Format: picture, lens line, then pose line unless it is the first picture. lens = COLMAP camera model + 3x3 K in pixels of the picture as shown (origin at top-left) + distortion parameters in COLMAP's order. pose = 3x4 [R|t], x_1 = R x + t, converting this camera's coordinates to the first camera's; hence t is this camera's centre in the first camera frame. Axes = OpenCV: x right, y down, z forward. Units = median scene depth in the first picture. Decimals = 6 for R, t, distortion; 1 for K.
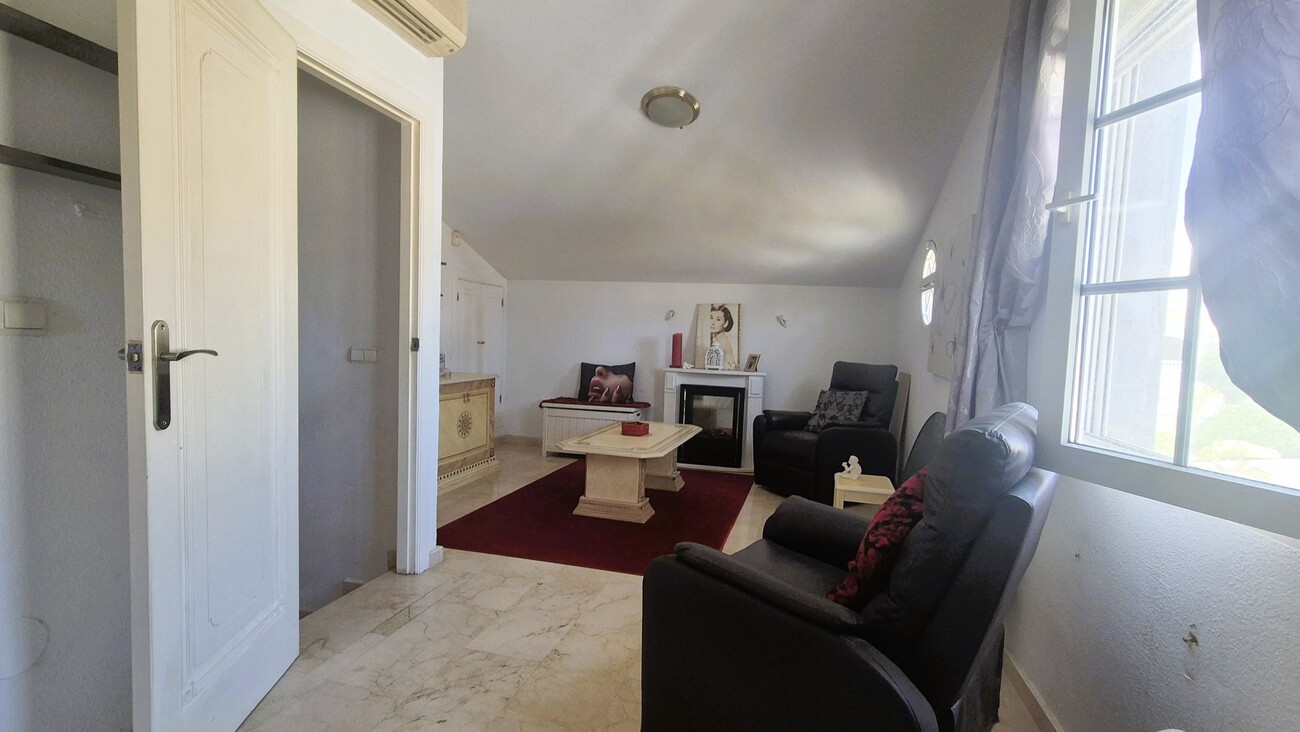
lens RADIAL K [[536.7, 0, 653.8], [0, 536.7, 368.9], [0, 0, 1]] dist [0.002138, 0.000893]
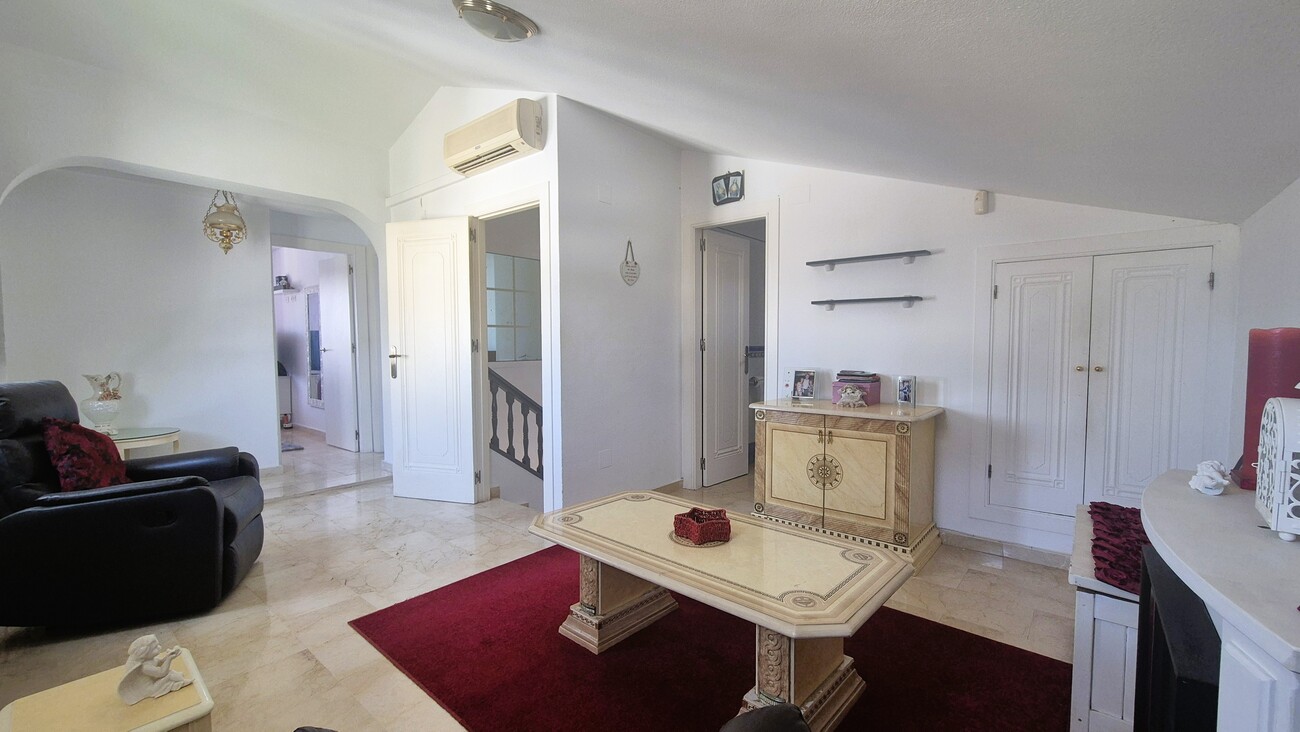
lens RADIAL K [[536.7, 0, 653.4], [0, 536.7, 367.9], [0, 0, 1]] dist [0.002138, 0.000893]
pose [[-0.395316, 0.018785, -0.918353, 0.419997], [-0.064780, 0.996731, 0.048273, -0.060307], [0.916258, 0.078575, -0.392807, 1.044977]]
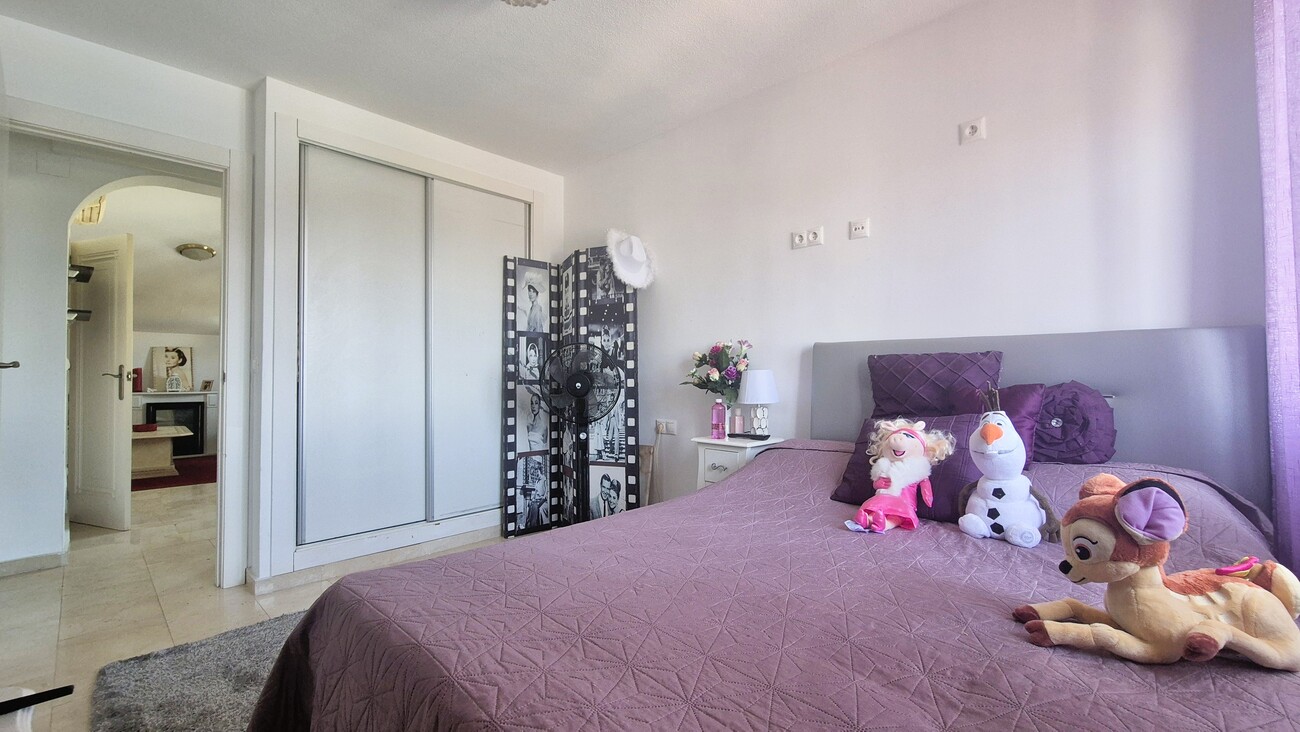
lens RADIAL K [[536.7, 0, 651.2], [0, 536.7, 367.2], [0, 0, 1]] dist [0.002138, 0.000893]
pose [[0.450608, -0.018356, 0.892533, -0.621306], [0.070611, 0.997389, -0.015137, 0.049869], [-0.889925, 0.069843, 0.450728, -0.847798]]
